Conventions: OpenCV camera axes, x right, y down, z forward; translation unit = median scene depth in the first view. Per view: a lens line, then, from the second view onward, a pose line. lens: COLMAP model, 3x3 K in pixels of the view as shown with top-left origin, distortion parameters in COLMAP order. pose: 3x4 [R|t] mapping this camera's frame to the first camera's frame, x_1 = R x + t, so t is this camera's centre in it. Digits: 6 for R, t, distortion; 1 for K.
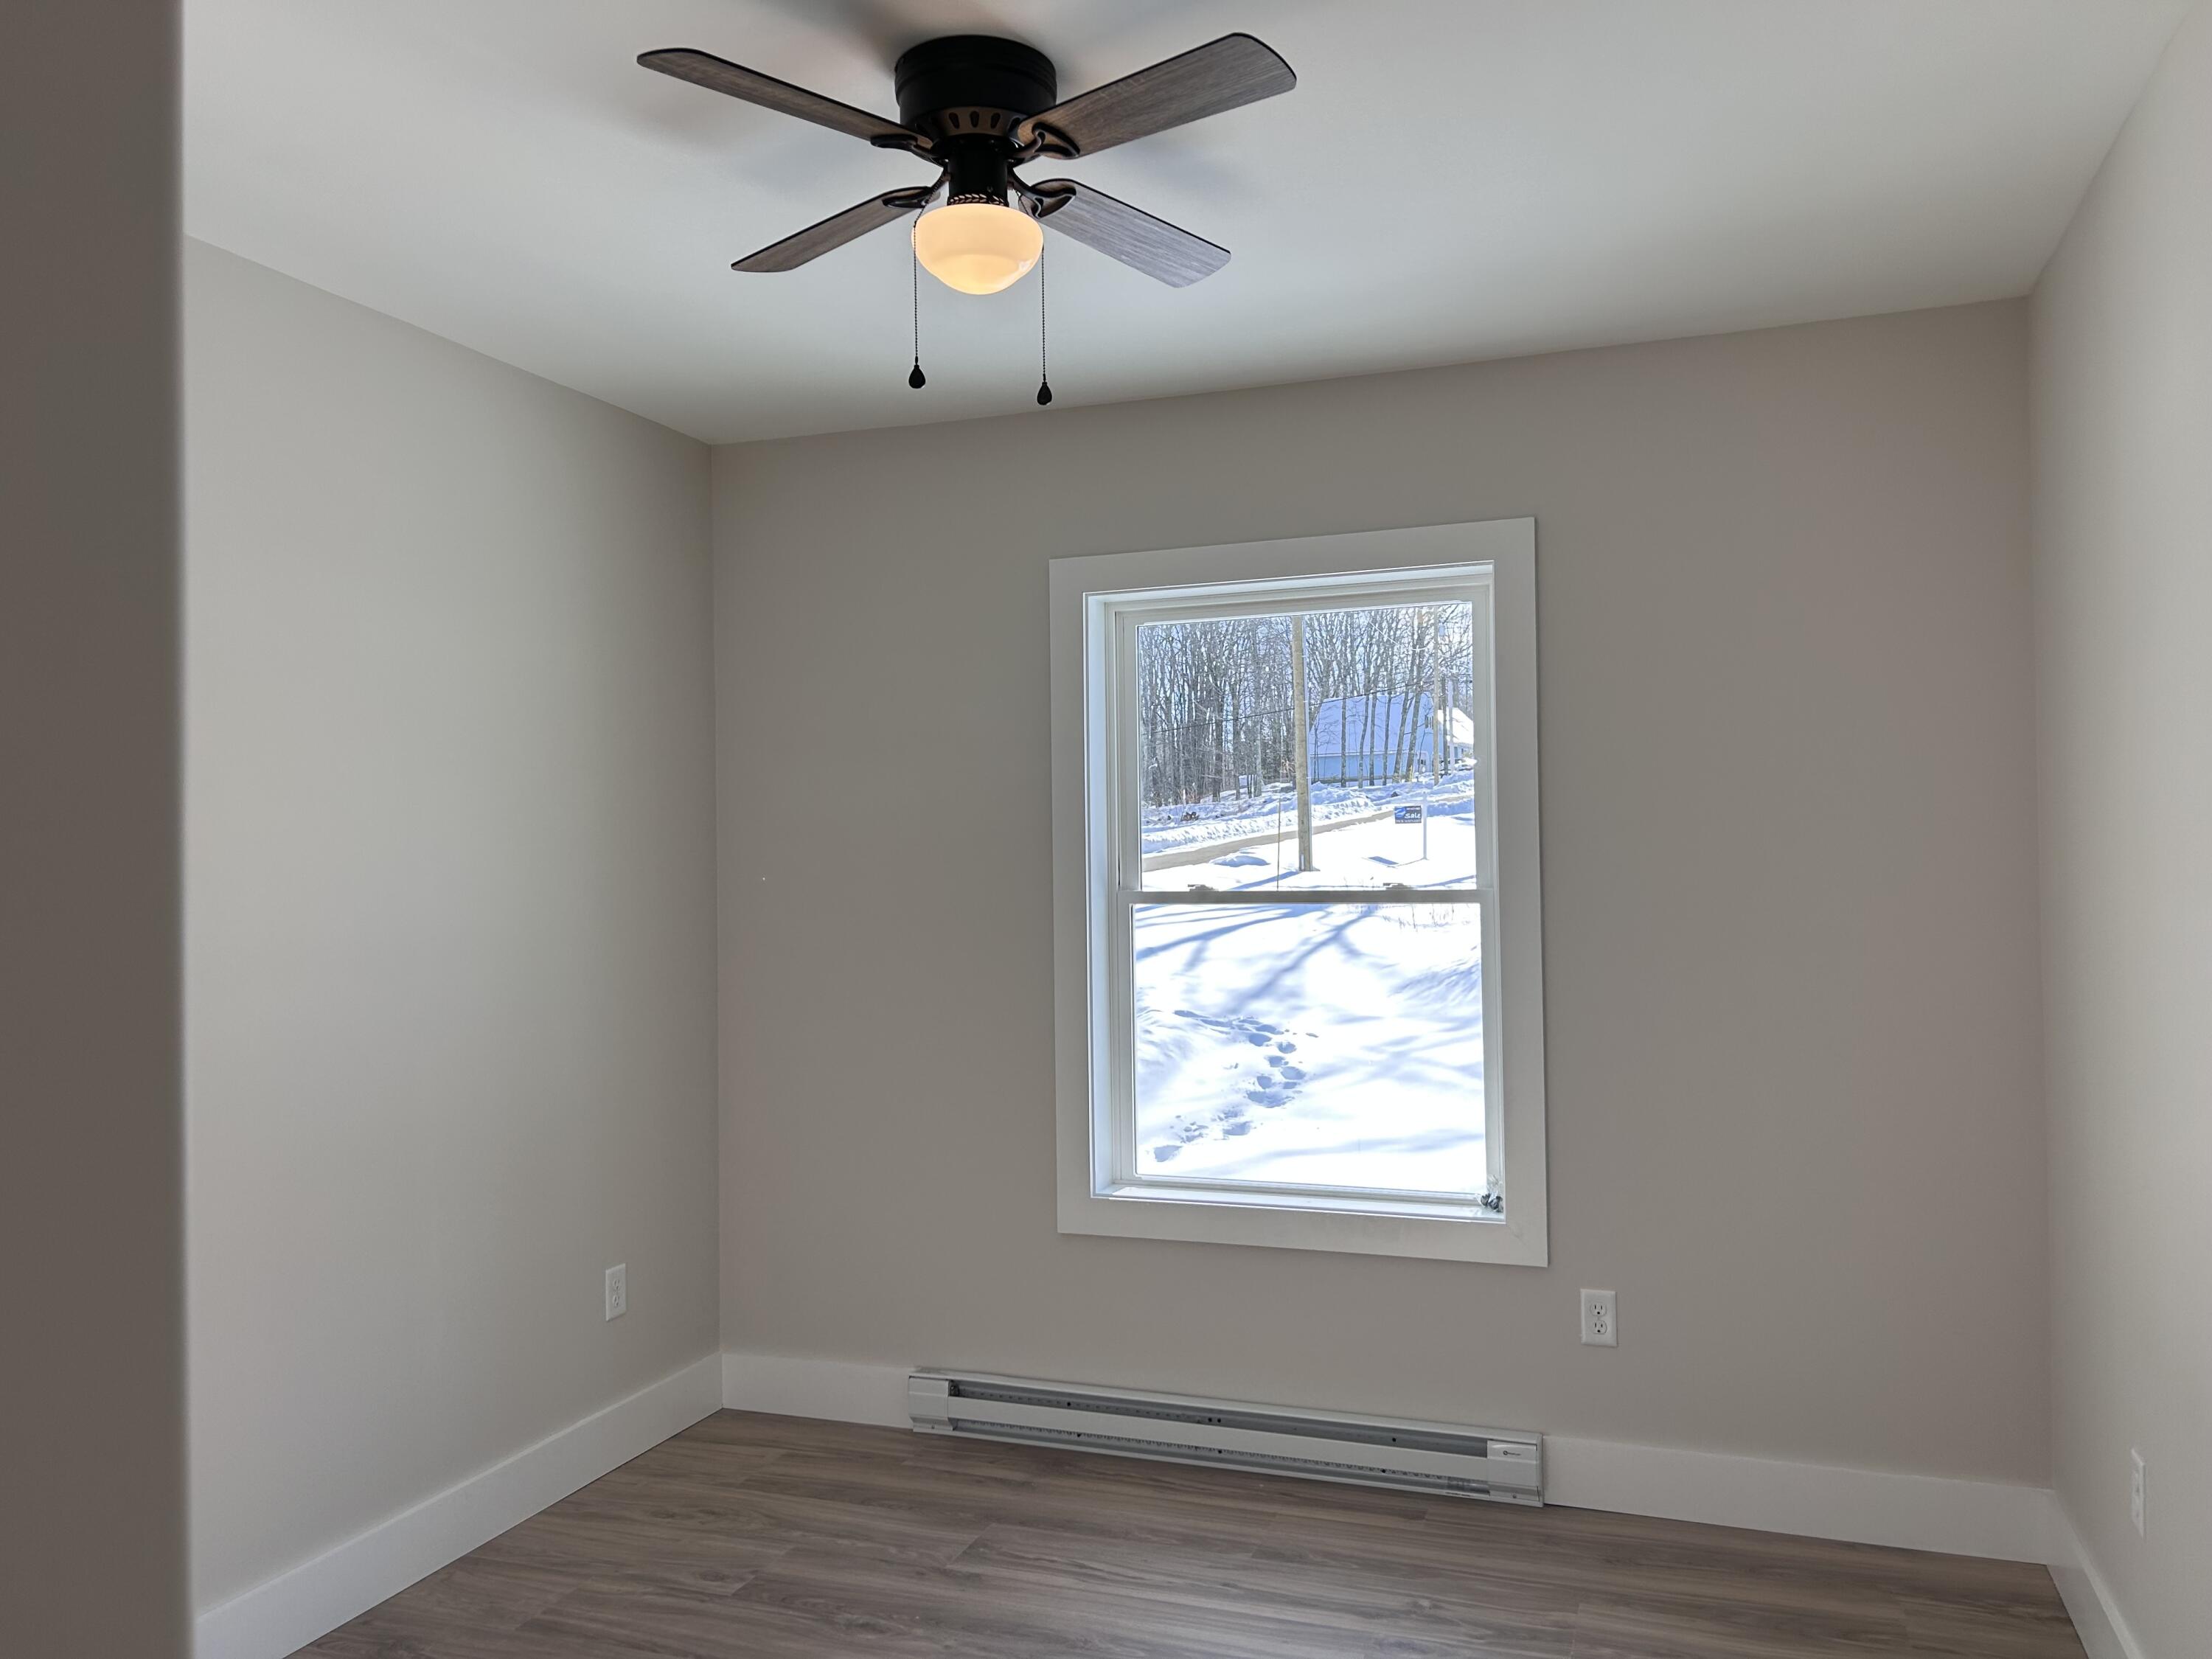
lens RADIAL K [[1664.6, 0, 1116.4], [0, 1664.6, 823.0], [0, 0, 1]] dist [0.065863, -0.060530]
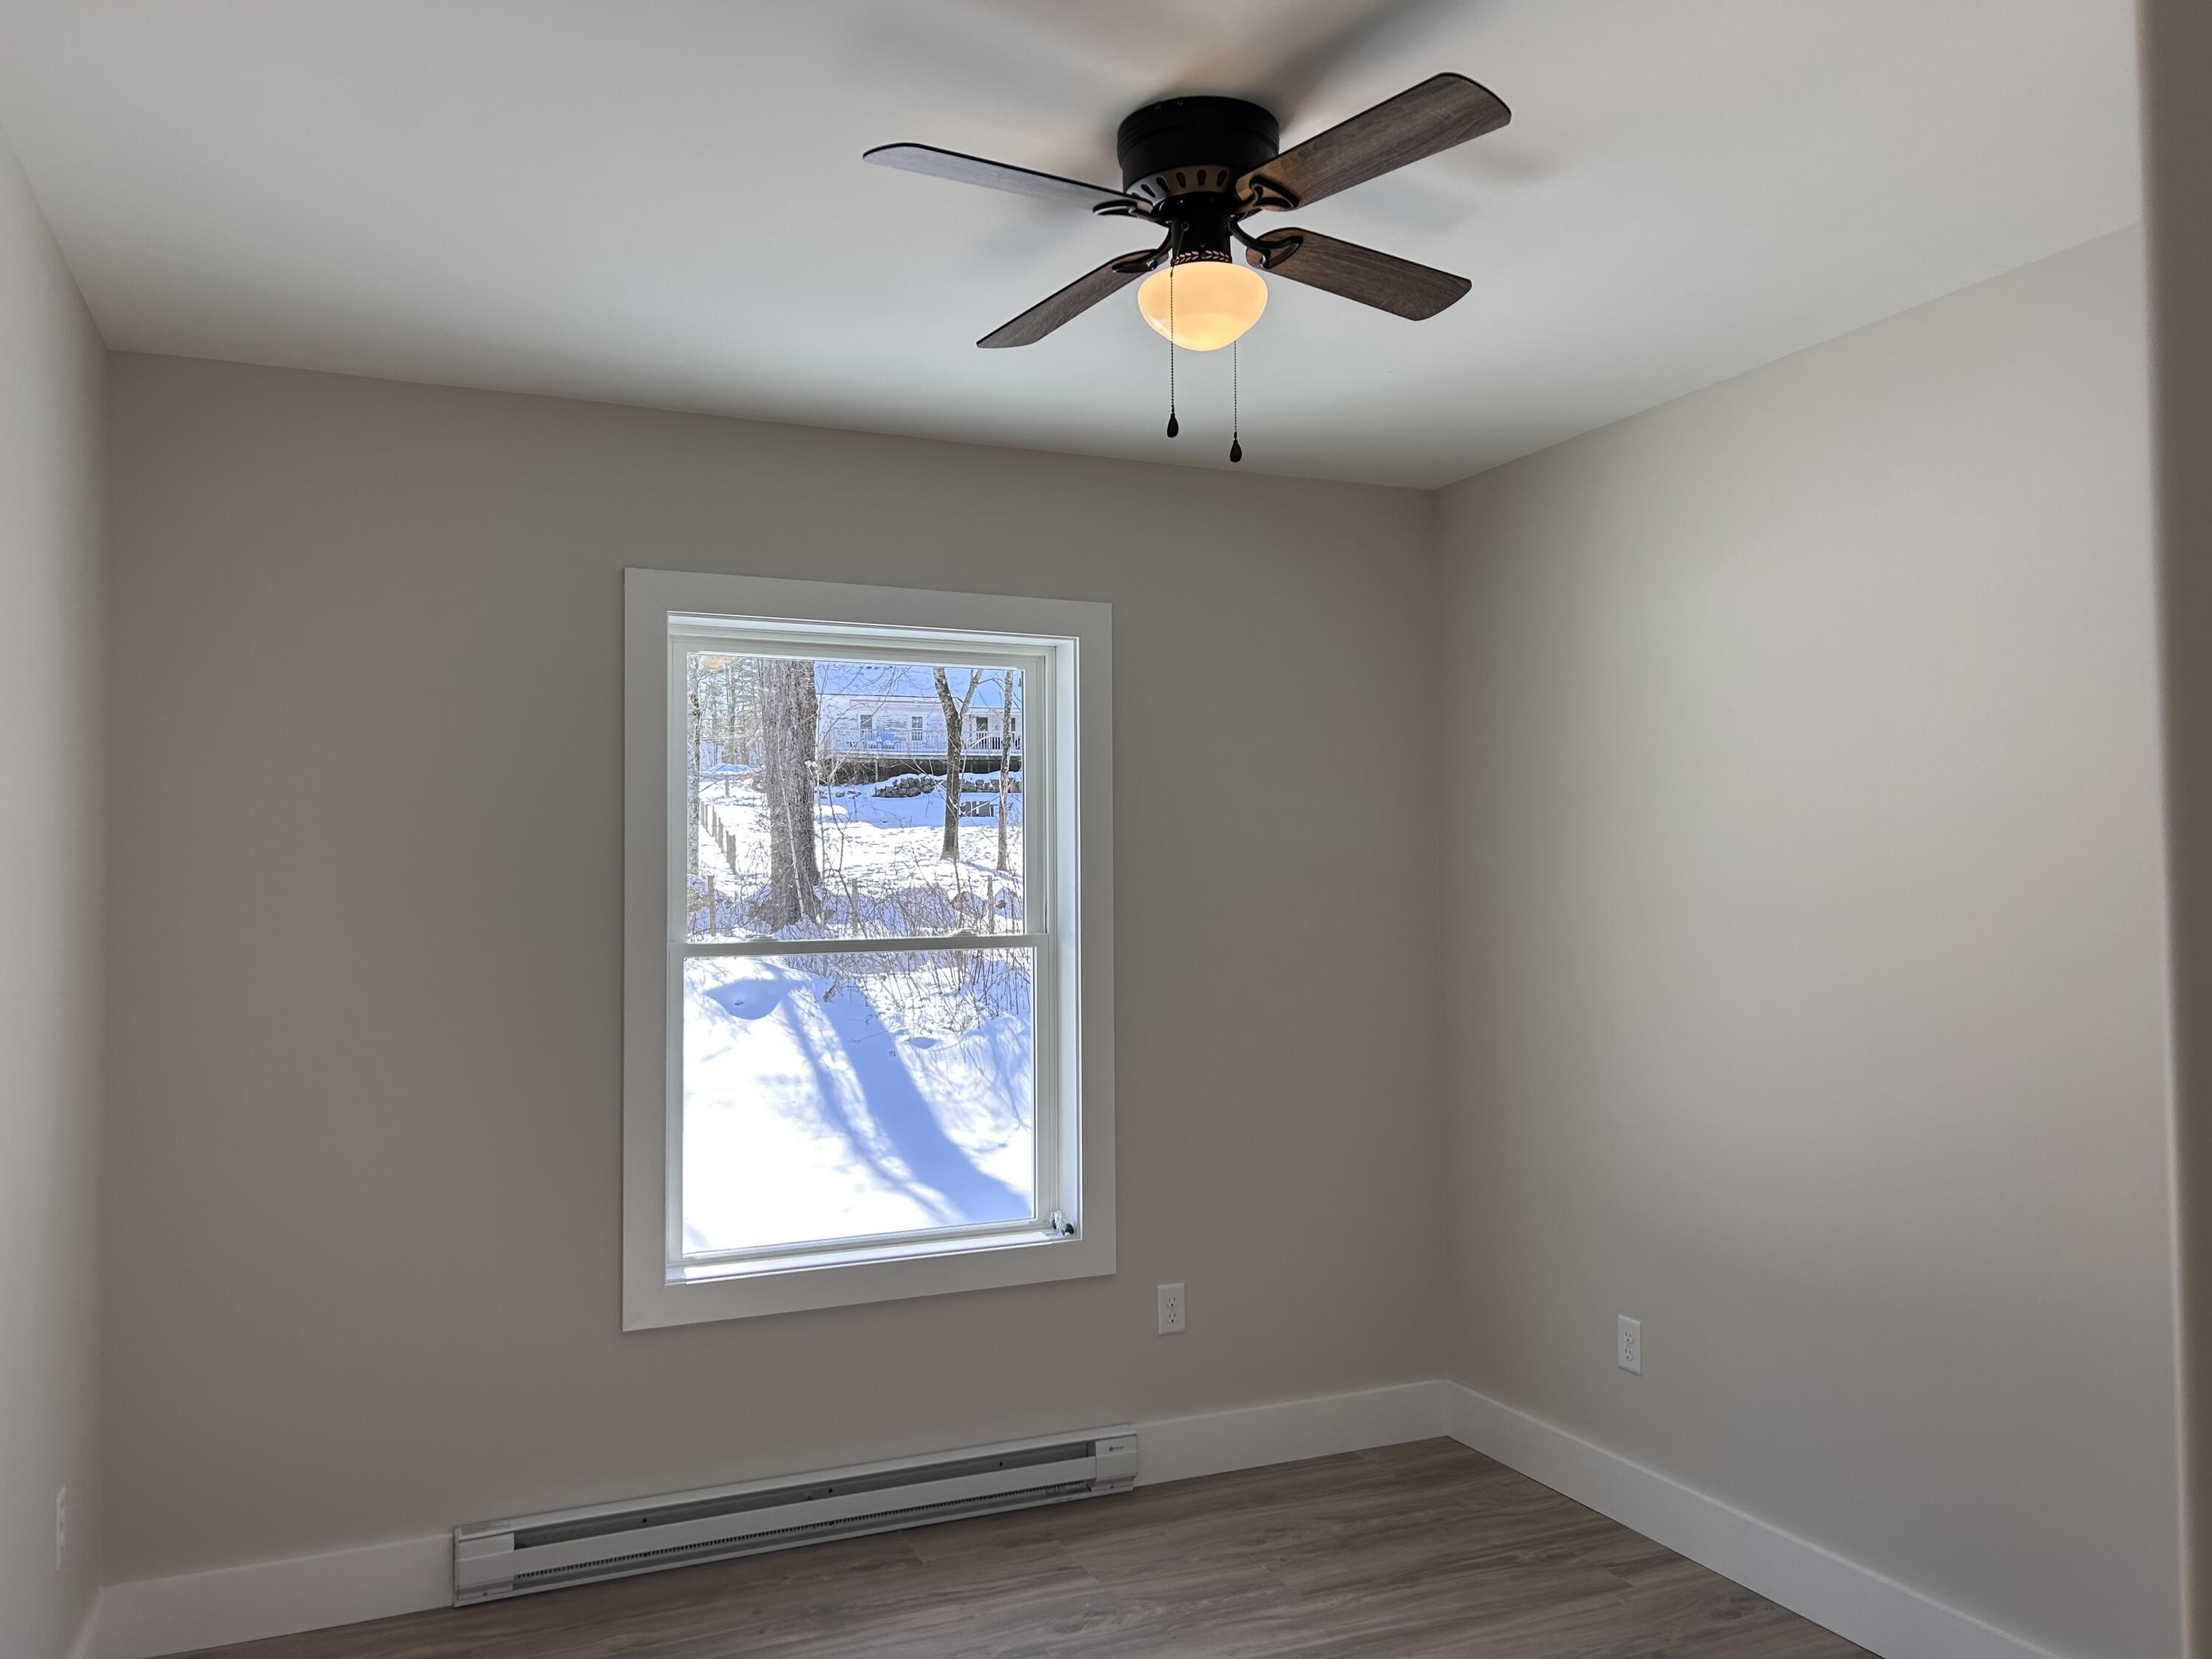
lens RADIAL K [[1664.6, 0, 1123.0], [0, 1664.6, 835.8], [0, 0, 1]] dist [0.065863, -0.060530]
pose [[0.723277, 0.033141, 0.689762, -0.525988], [-0.014329, 0.999353, -0.032990, 0.011478], [-0.690409, 0.013977, 0.723284, 0.196401]]
